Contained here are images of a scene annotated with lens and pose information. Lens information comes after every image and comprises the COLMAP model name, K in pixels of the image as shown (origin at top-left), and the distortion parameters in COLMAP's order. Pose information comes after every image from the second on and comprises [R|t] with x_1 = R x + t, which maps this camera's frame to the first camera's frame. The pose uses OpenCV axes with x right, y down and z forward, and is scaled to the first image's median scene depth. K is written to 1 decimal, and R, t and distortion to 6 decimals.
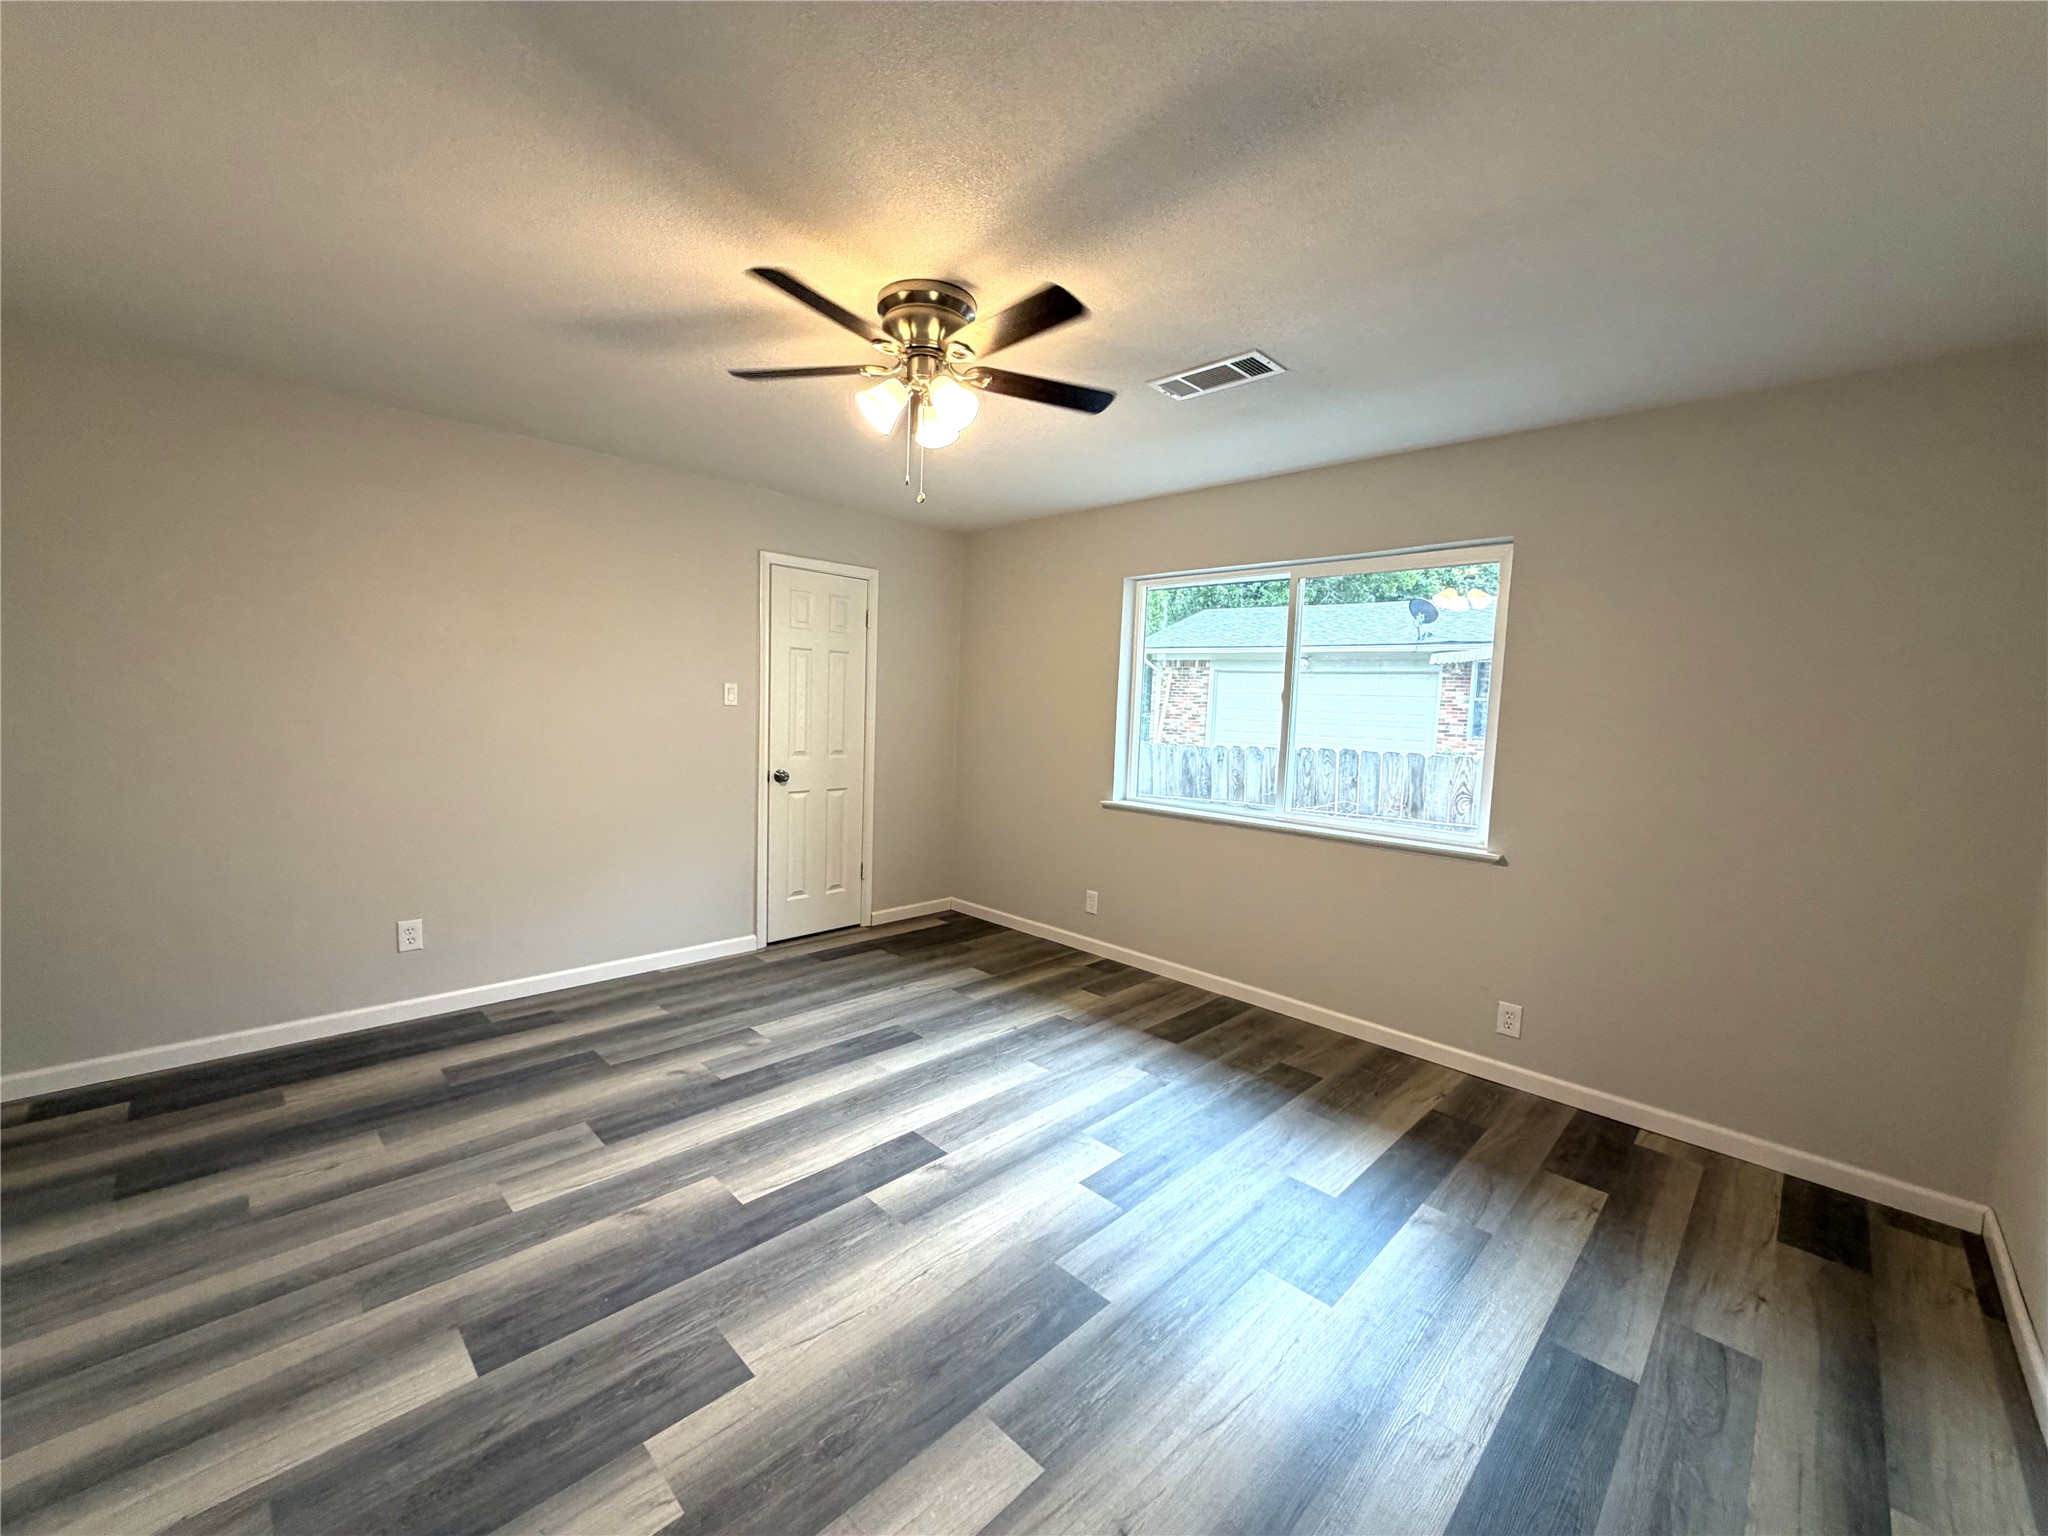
lens RADIAL K [[816.6, 0, 1024.0], [0, 816.6, 768.0], [0, 0, 1]] dist [-0.002093, -0.000045]
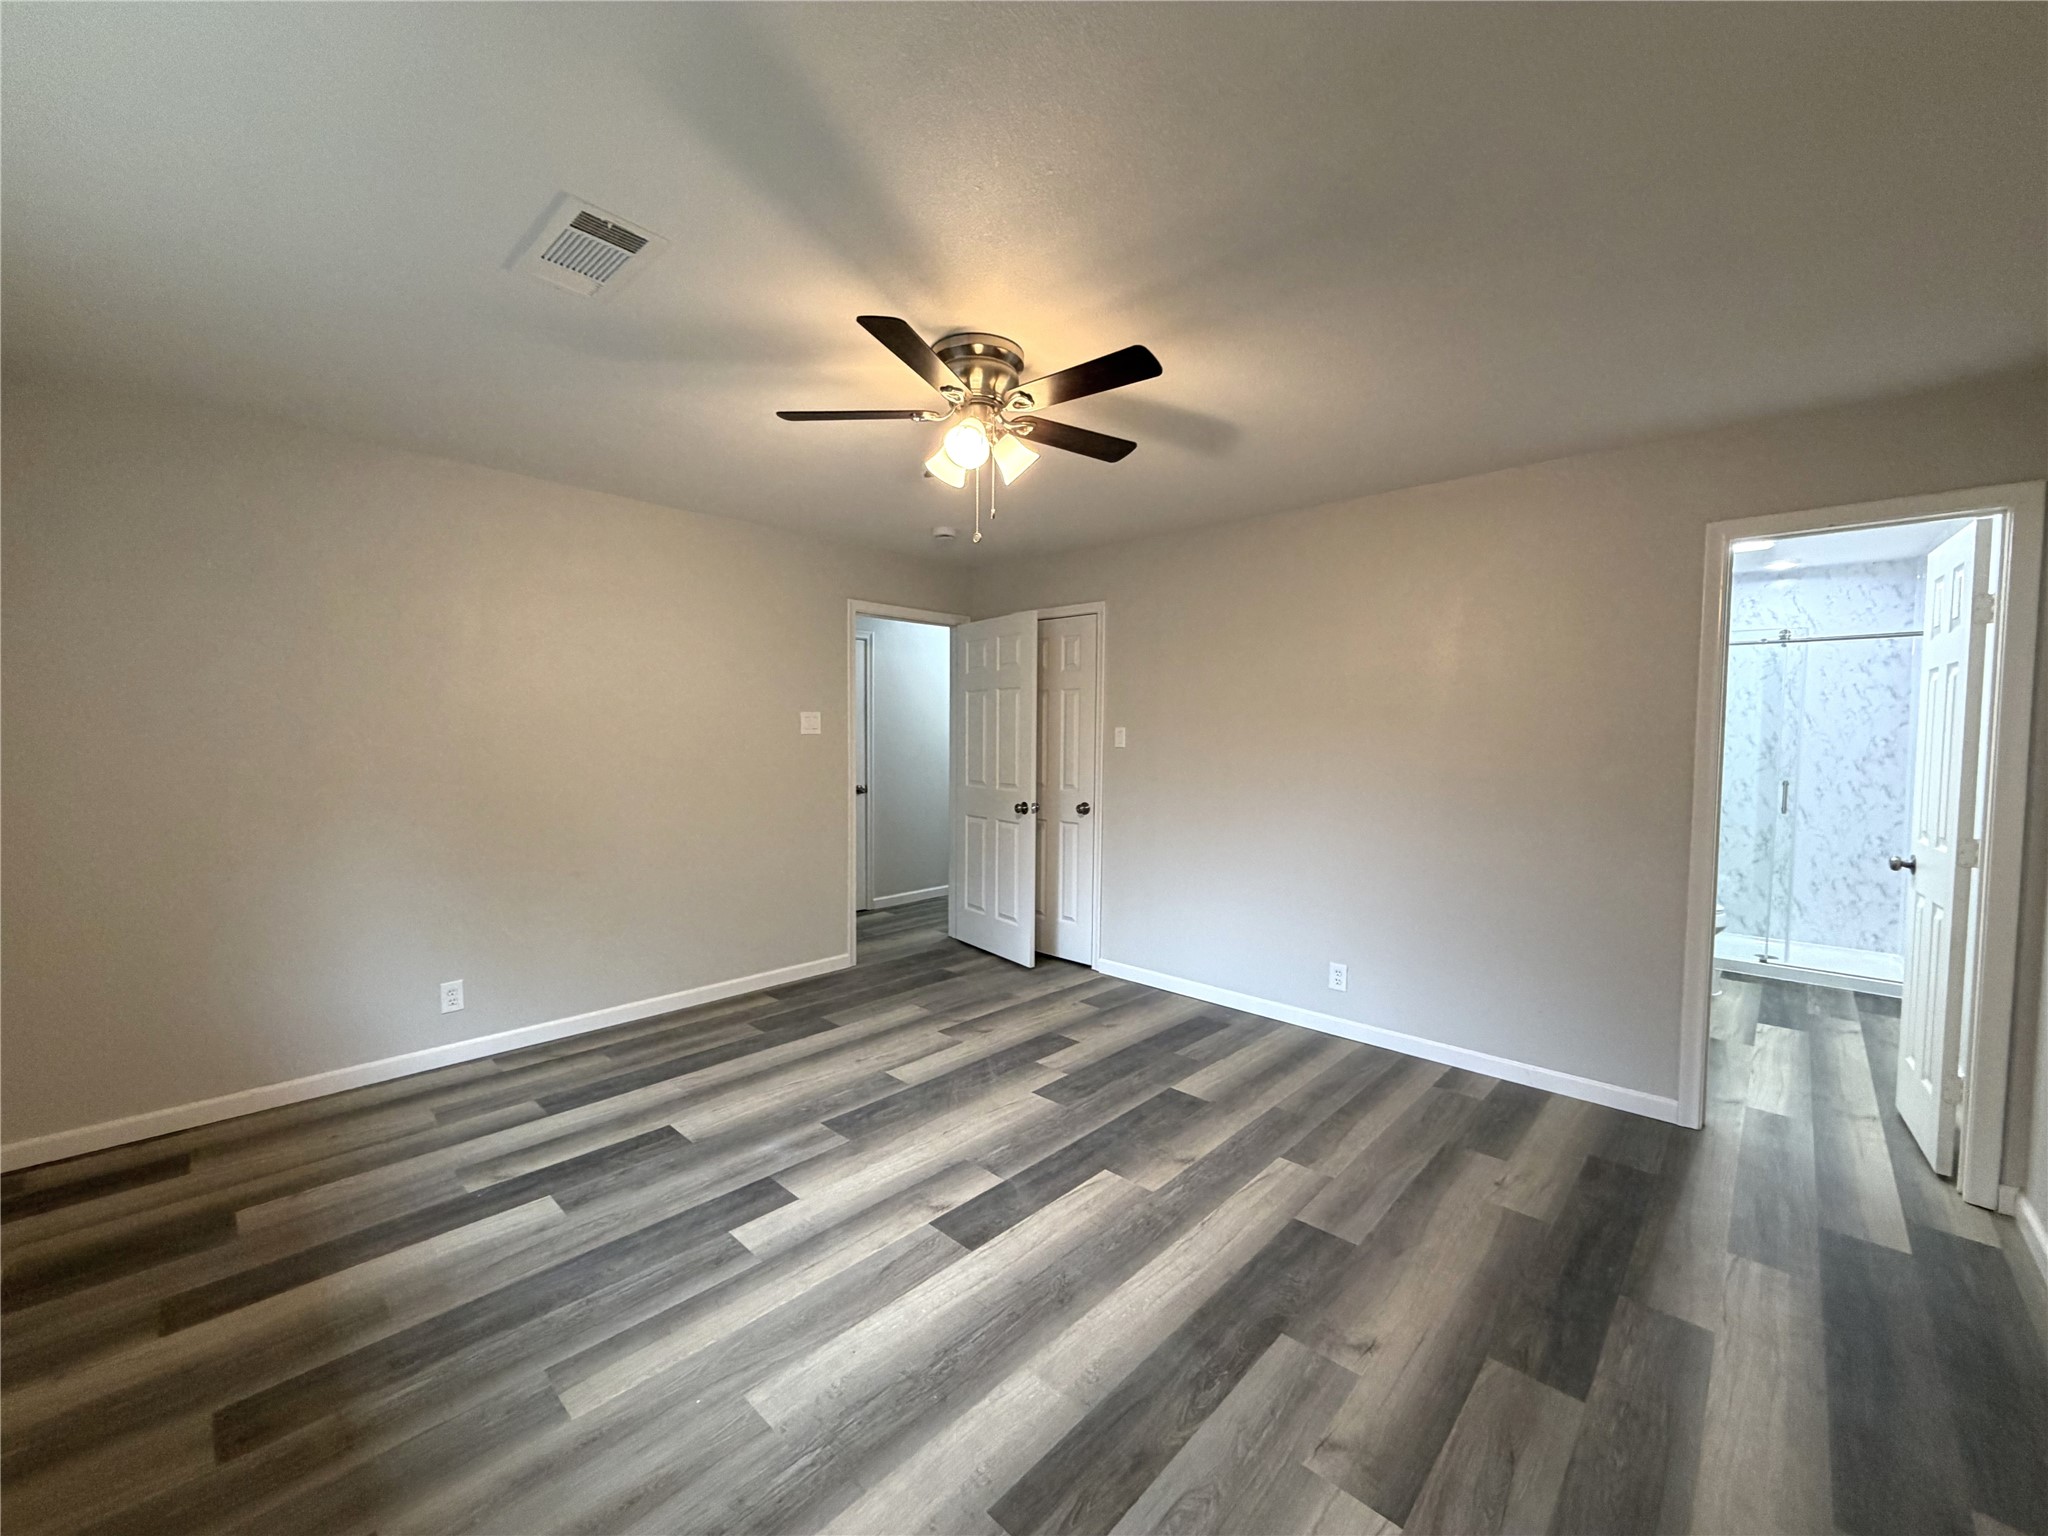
lens RADIAL K [[816.6, 0, 1024.0], [0, 816.6, 768.0], [0, 0, 1]] dist [-0.002093, -0.000045]
pose [[-0.998606, -0.044373, -0.028581, -0.159908], [-0.047651, 0.990804, 0.126636, -0.165729], [0.022699, 0.127821, -0.991537, 1.966471]]
